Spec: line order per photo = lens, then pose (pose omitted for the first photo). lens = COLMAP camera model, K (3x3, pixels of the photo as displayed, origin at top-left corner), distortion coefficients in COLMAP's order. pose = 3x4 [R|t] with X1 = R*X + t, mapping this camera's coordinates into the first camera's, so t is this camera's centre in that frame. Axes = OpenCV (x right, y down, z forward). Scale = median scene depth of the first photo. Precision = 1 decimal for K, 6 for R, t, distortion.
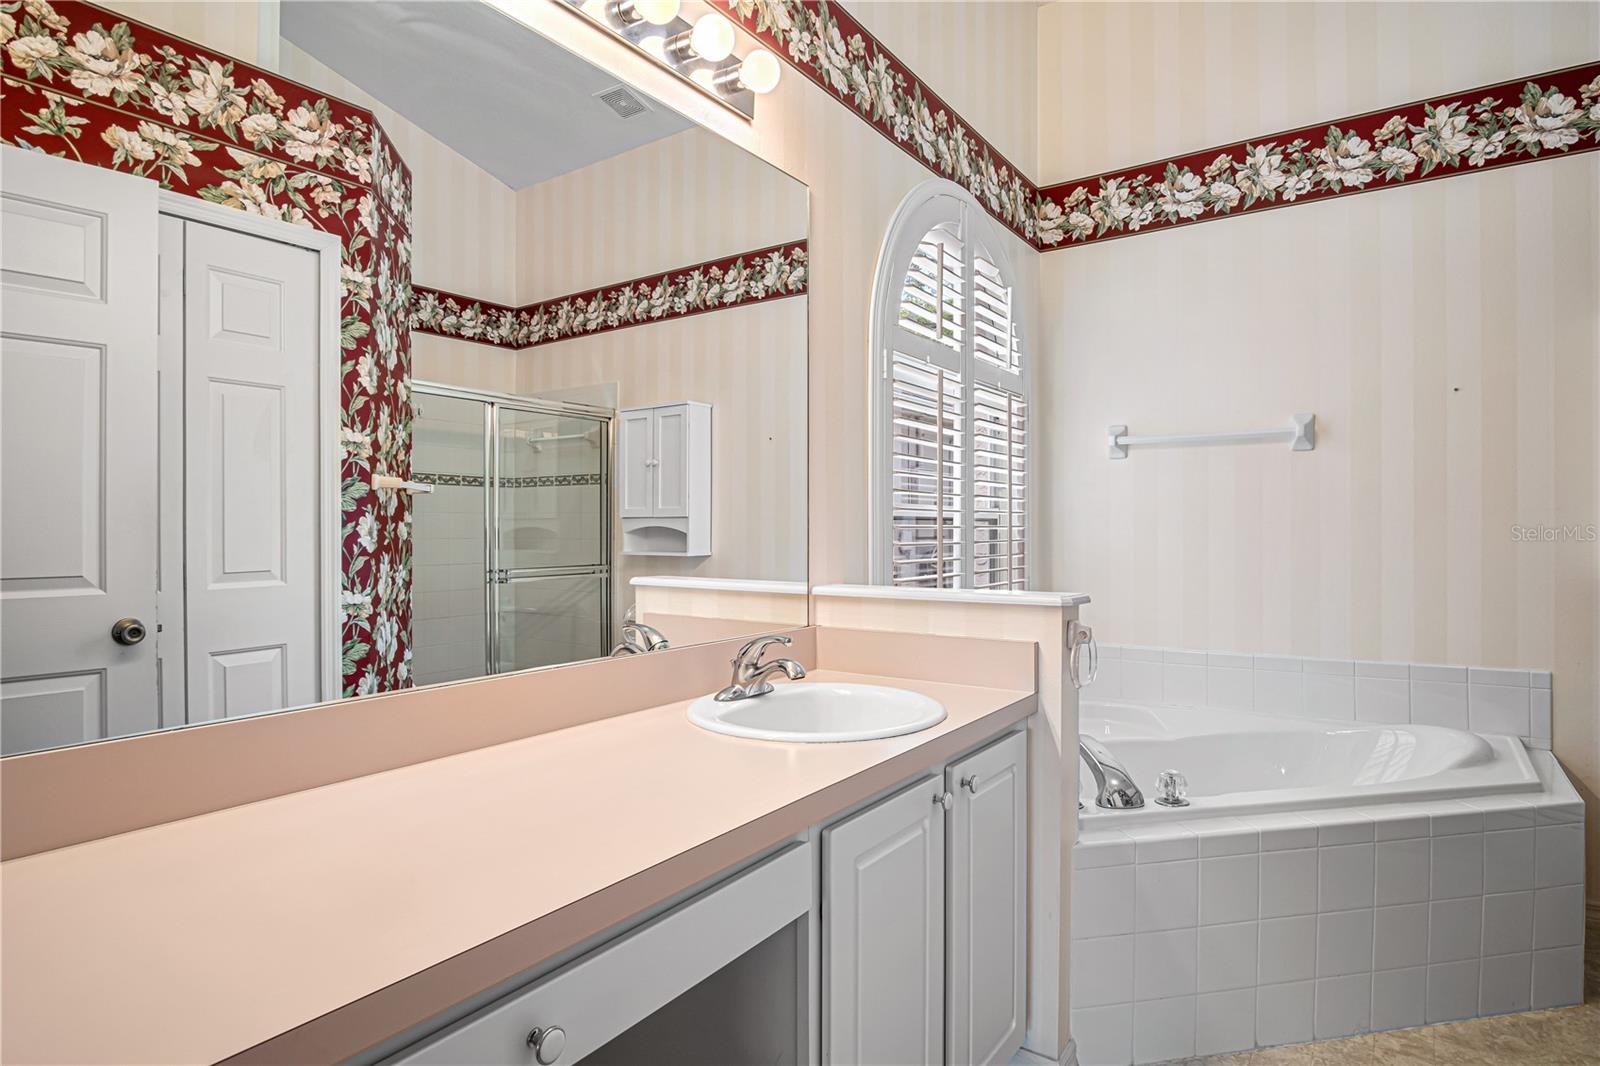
lens RADIAL K [[860.7, 0, 800.0], [0, 860.7, 533.0], [0, 0, 1]] dist [-0.017093, 0.000052]
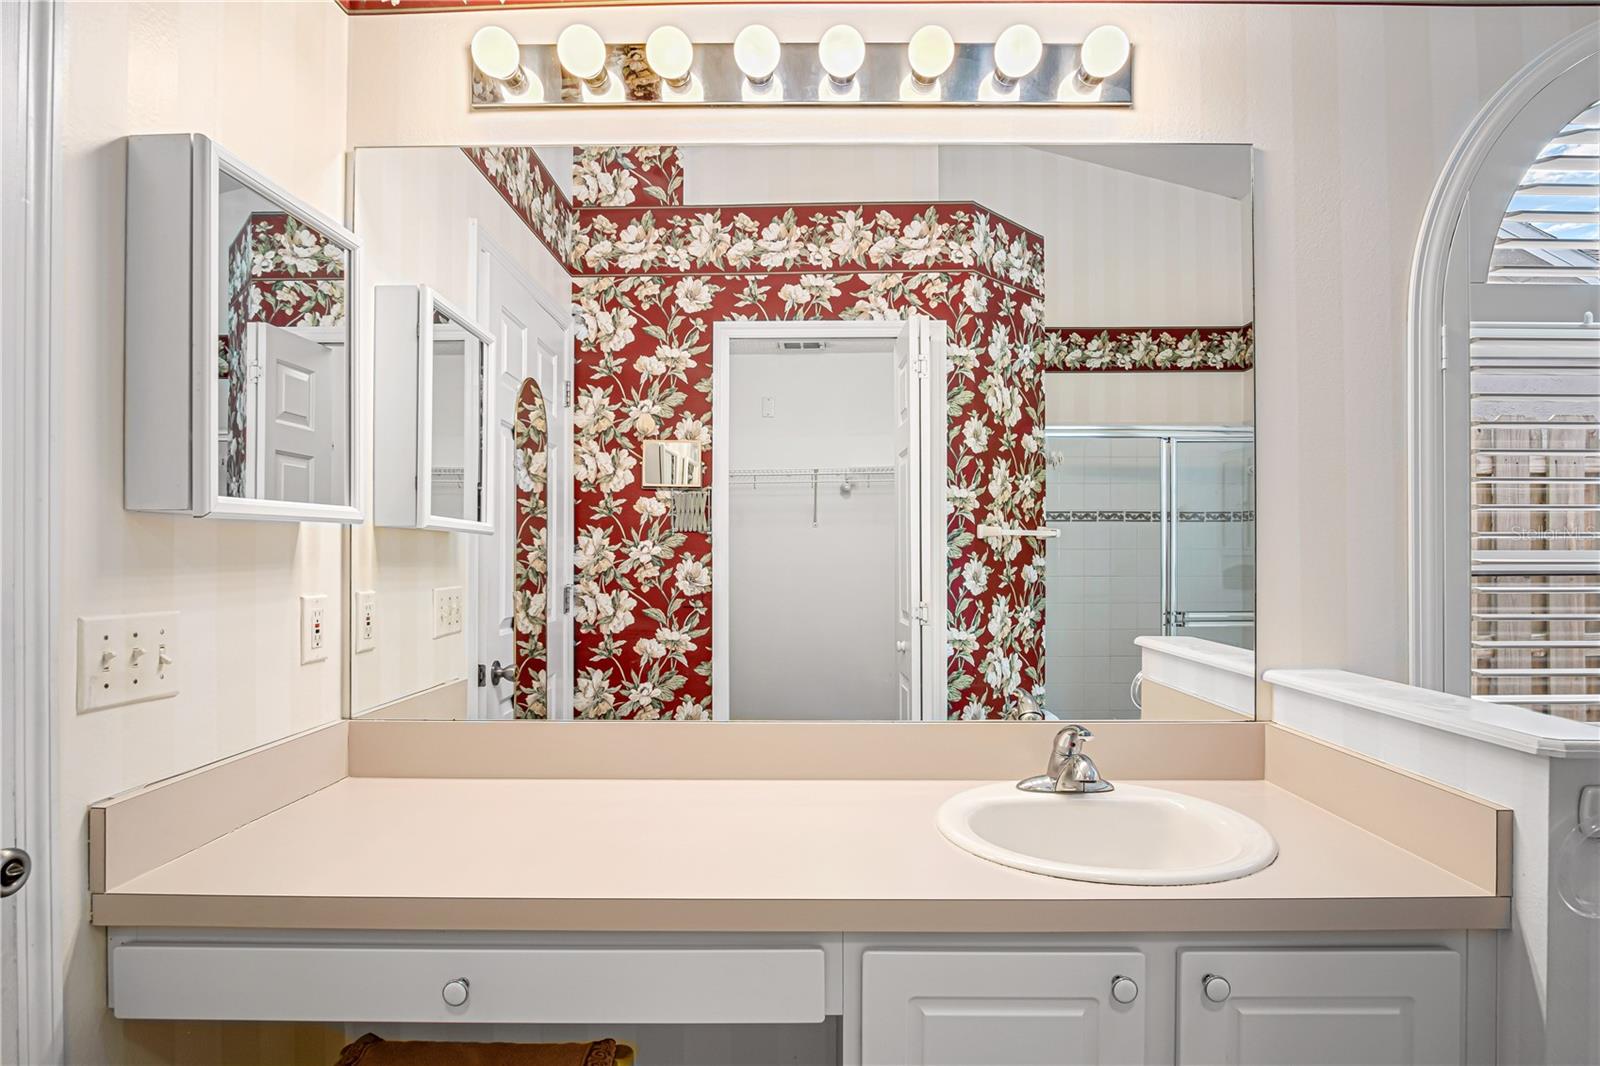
lens RADIAL K [[862.1, 0, 802.6], [0, 862.1, 553.1], [0, 0, 1]] dist [-0.026506, -0.000033]
pose [[0.569094, -0.001792, -0.822270, 0.297999], [-0.002421, 0.999990, -0.003855, -0.027209], [0.822269, 0.004185, 0.569084, 0.177111]]
